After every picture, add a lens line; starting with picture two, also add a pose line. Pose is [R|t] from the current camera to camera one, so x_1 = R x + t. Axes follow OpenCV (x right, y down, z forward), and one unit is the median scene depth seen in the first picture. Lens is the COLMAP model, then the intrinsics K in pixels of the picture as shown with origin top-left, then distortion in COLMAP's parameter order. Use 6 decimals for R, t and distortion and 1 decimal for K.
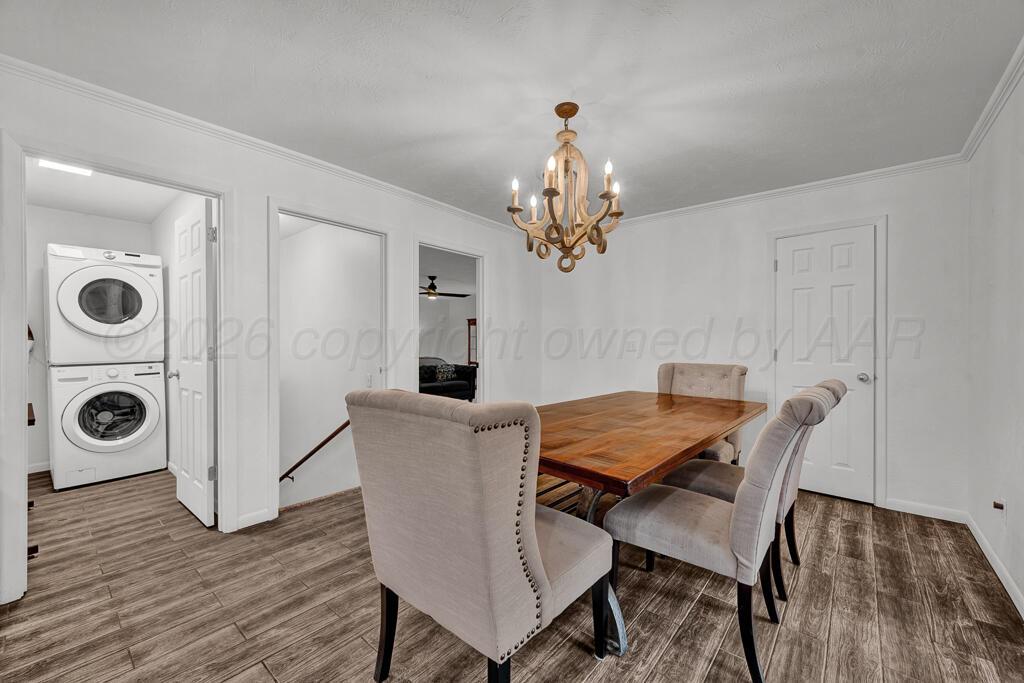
lens RADIAL K [[406.9, 0, 512.0], [0, 406.9, 341.5], [0, 0, 1]] dist [0.000376, 0.000069]
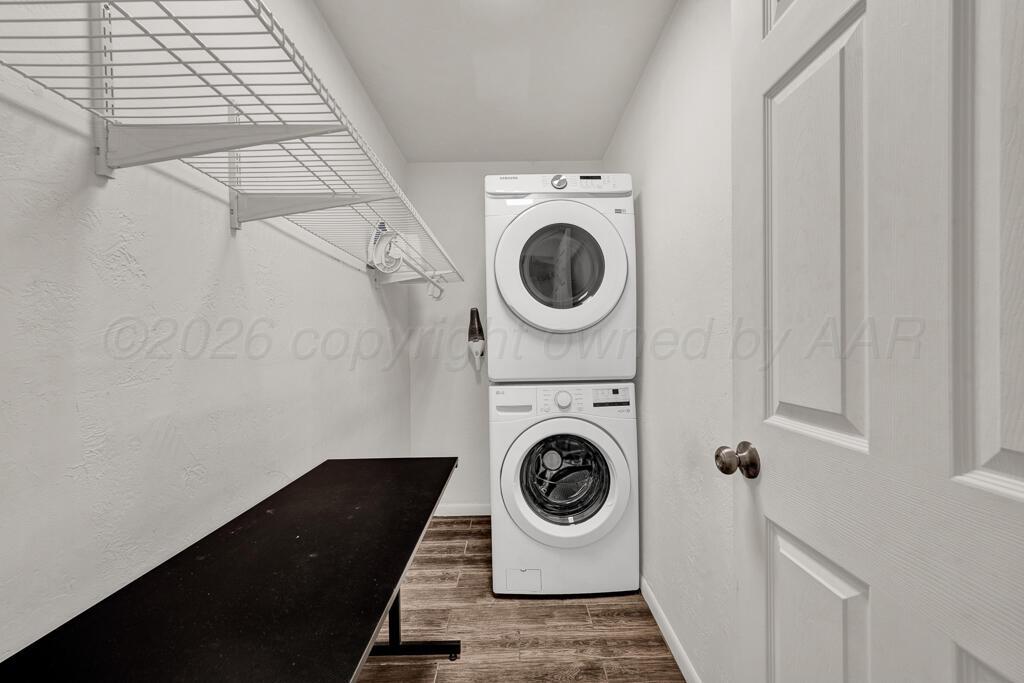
lens RADIAL K [[406.9, 0, 512.0], [0, 406.9, 341.5], [0, 0, 1]] dist [0.000376, 0.000069]
pose [[0.641824, -0.000645, -0.766851, -0.580883], [-0.000874, 0.999998, -0.001573, 0.001269], [0.766851, 0.001679, 0.641823, 0.571396]]
